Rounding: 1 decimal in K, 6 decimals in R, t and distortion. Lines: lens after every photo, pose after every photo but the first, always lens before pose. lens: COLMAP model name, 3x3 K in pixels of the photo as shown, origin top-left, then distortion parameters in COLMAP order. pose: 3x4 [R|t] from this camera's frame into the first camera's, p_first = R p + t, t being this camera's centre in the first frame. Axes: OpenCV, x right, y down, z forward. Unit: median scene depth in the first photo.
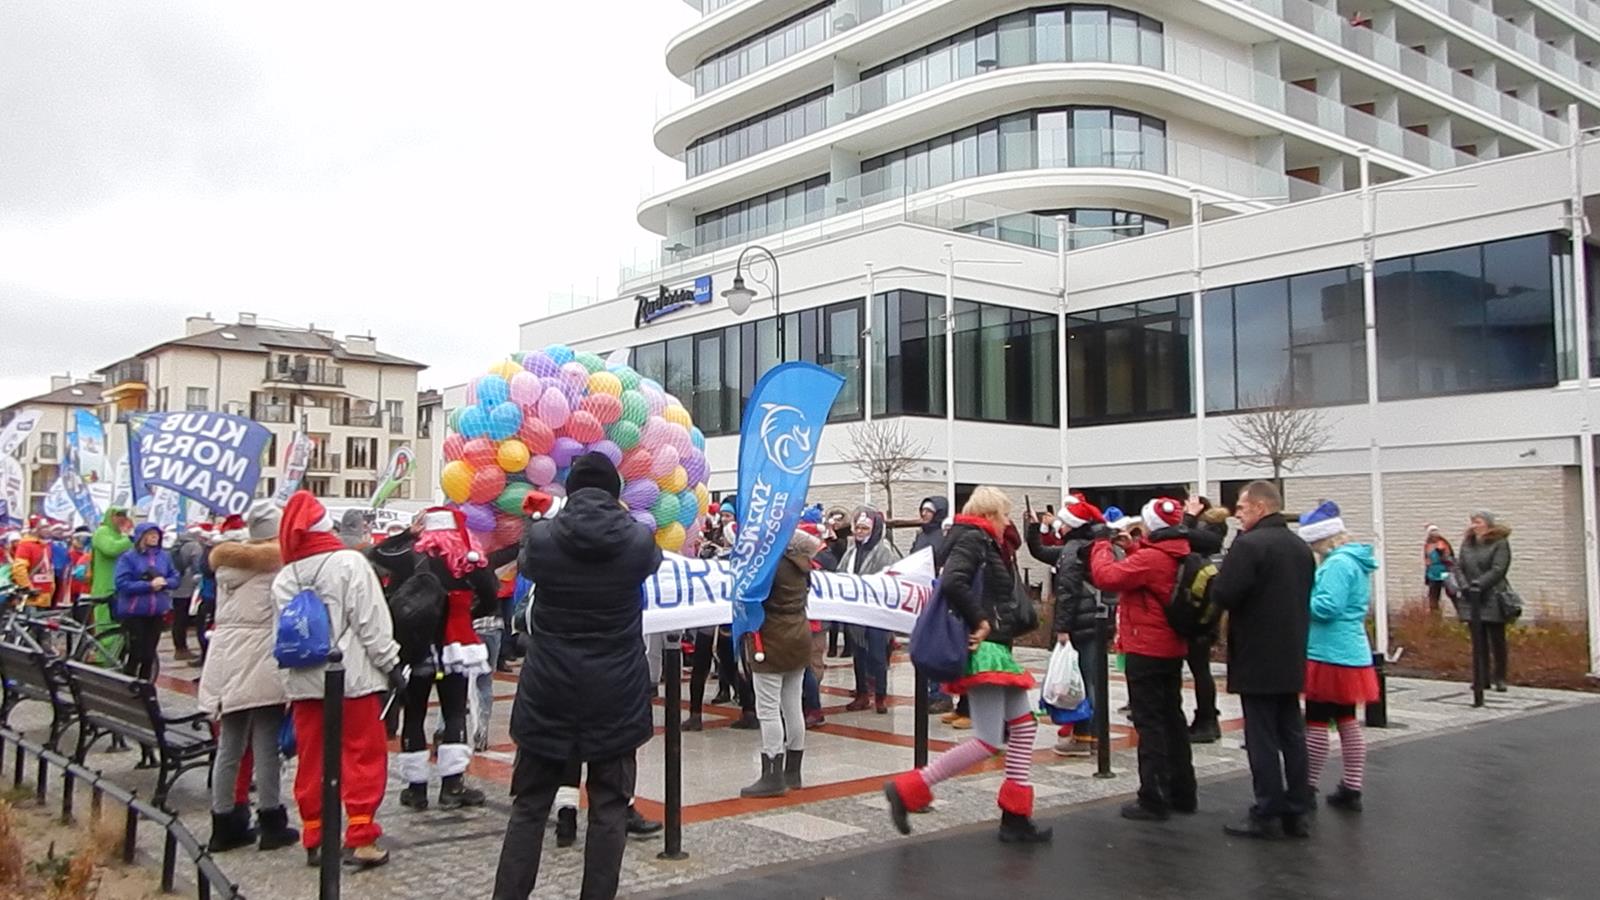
lens RADIAL K [[1345.9, 0, 802.6], [0, 1345.9, 450.8], [0, 0, 1]] dist [-0.000419, 0.005568]
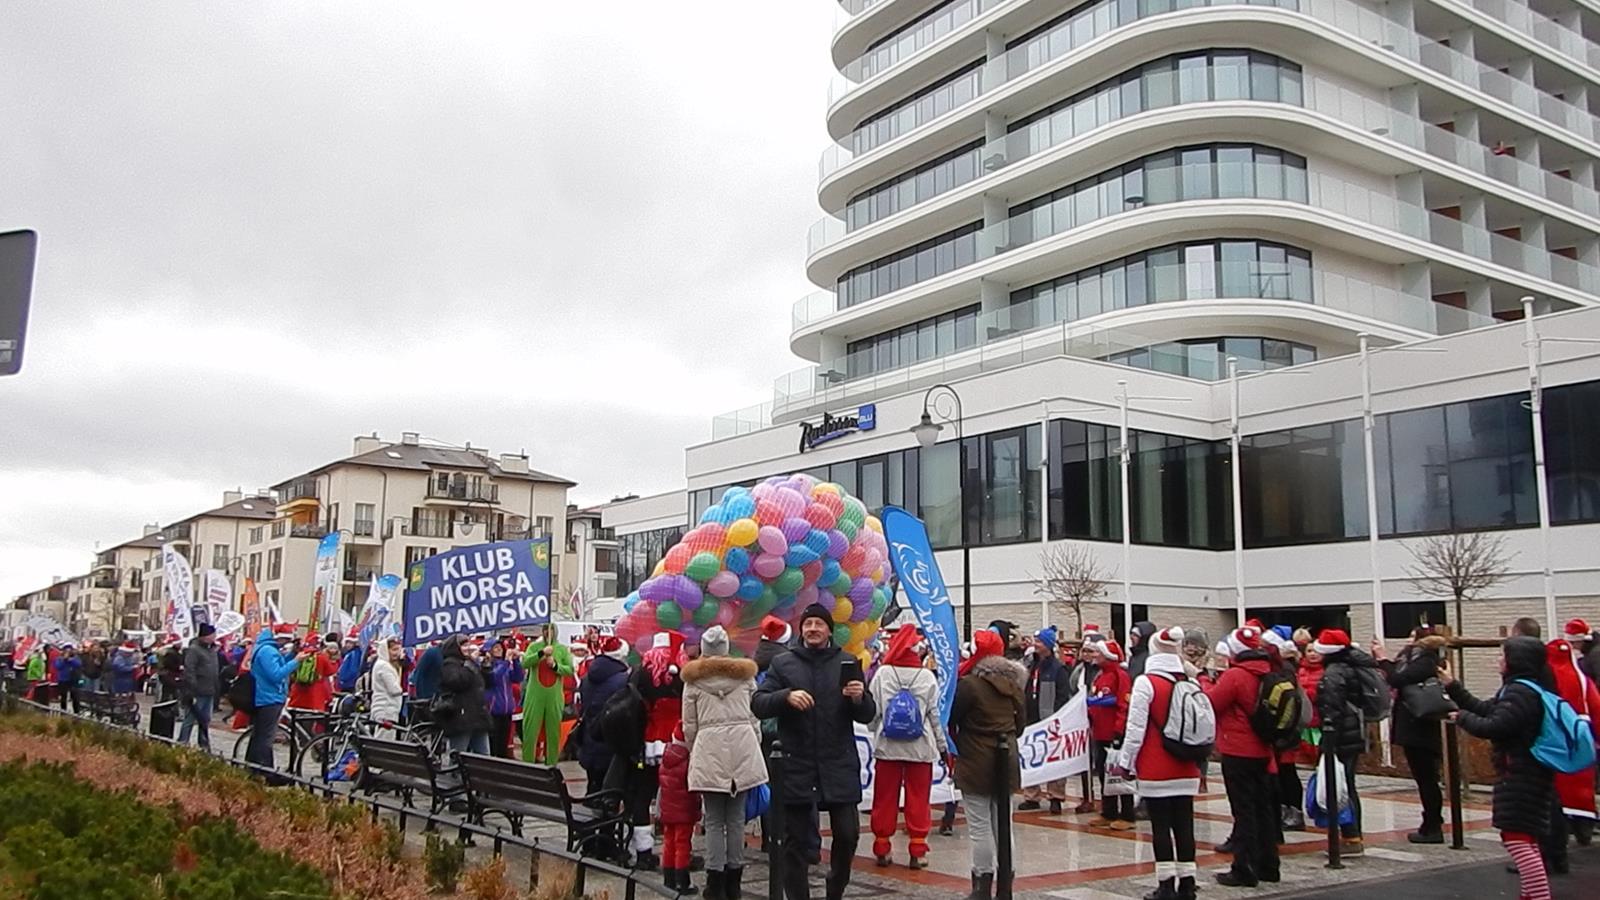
lens RADIAL K [[1345.9, 0, 803.1], [0, 1345.9, 459.6], [0, 0, 1]] dist [-0.000419, 0.005568]
pose [[0.996086, -0.001025, -0.088388, -0.027807], [-0.005834, 0.996990, -0.077308, -0.003896], [0.088201, 0.077521, 0.993082, -0.048074]]
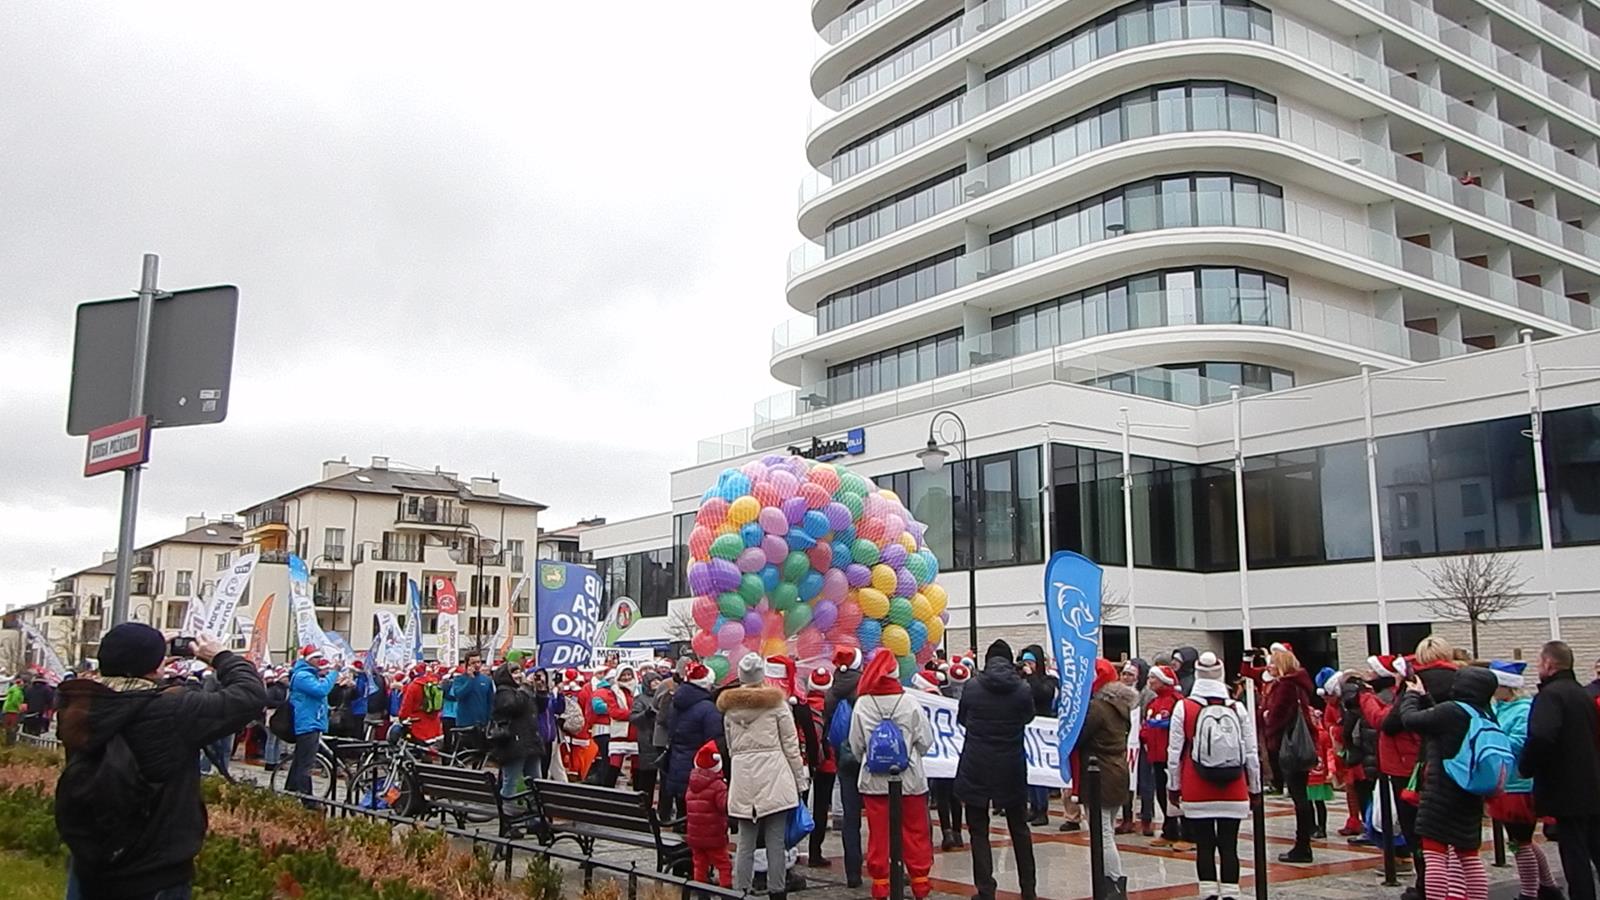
lens RADIAL K [[1345.9, 0, 803.1], [0, 1345.9, 447.6], [0, 0, 1]] dist [-0.000419, 0.005568]
pose [[0.998230, -0.005207, -0.059247, -0.048060], [-0.000909, 0.994709, -0.102729, -0.004743], [0.059468, 0.102601, 0.992943, -0.055688]]
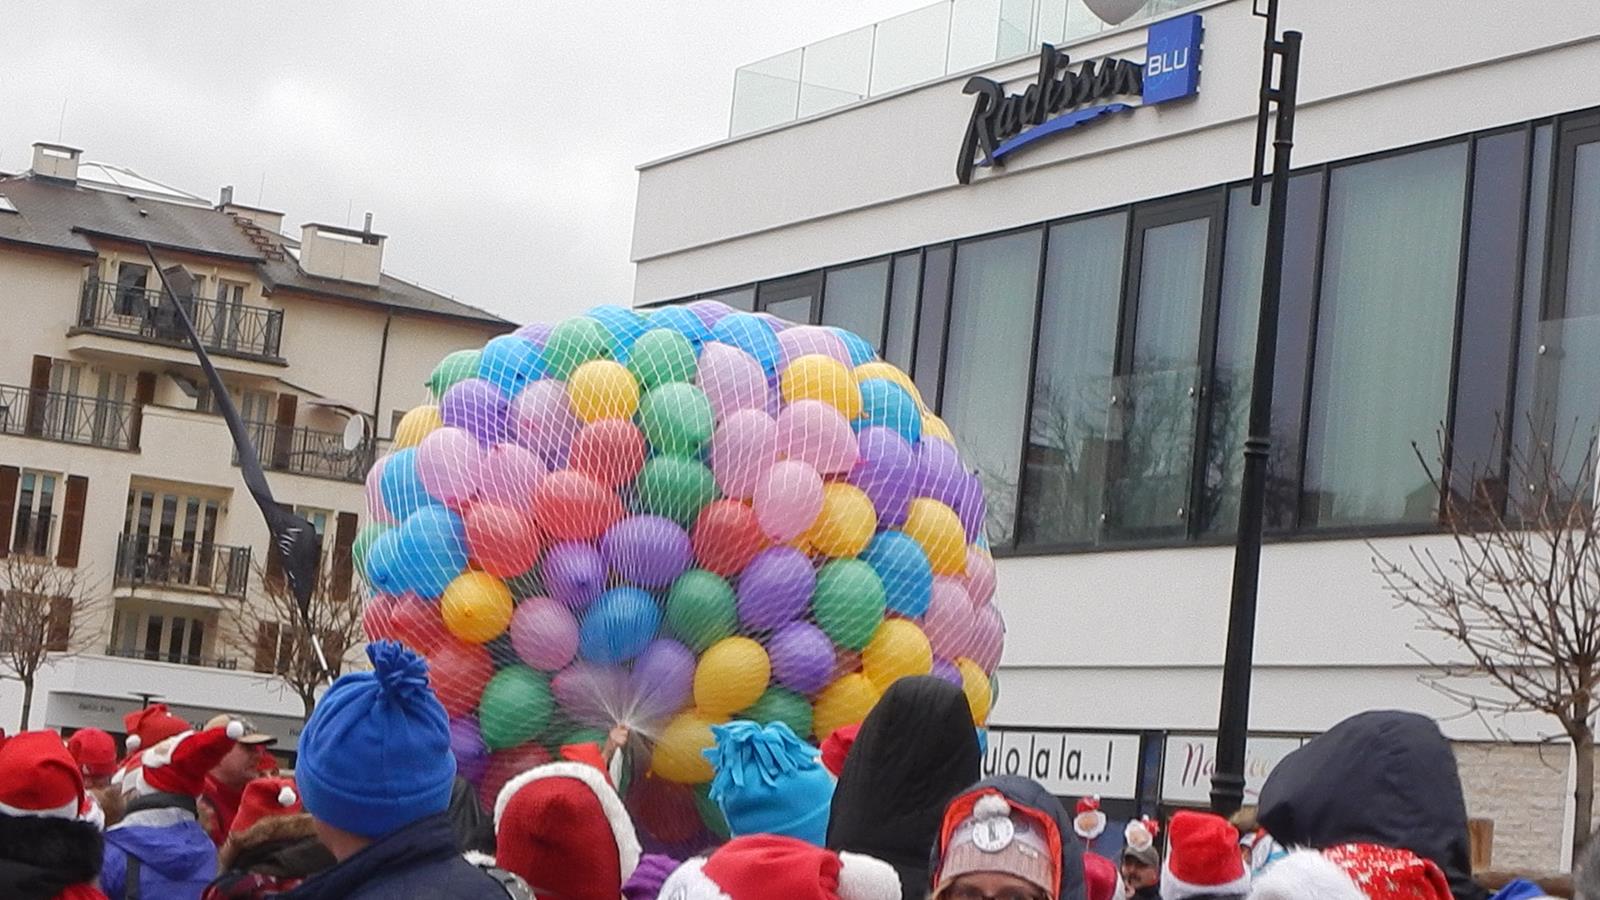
lens RADIAL K [[3695.3, 0, 809.3], [0, 3695.3, 443.1], [0, 0, 1]] dist [-0.188145, 0.000000]
pose [[0.972165, 0.077105, -0.221247, 0.032884], [-0.088812, 0.995100, -0.043450, 0.007750], [0.216812, 0.061890, 0.974249, 0.171520]]
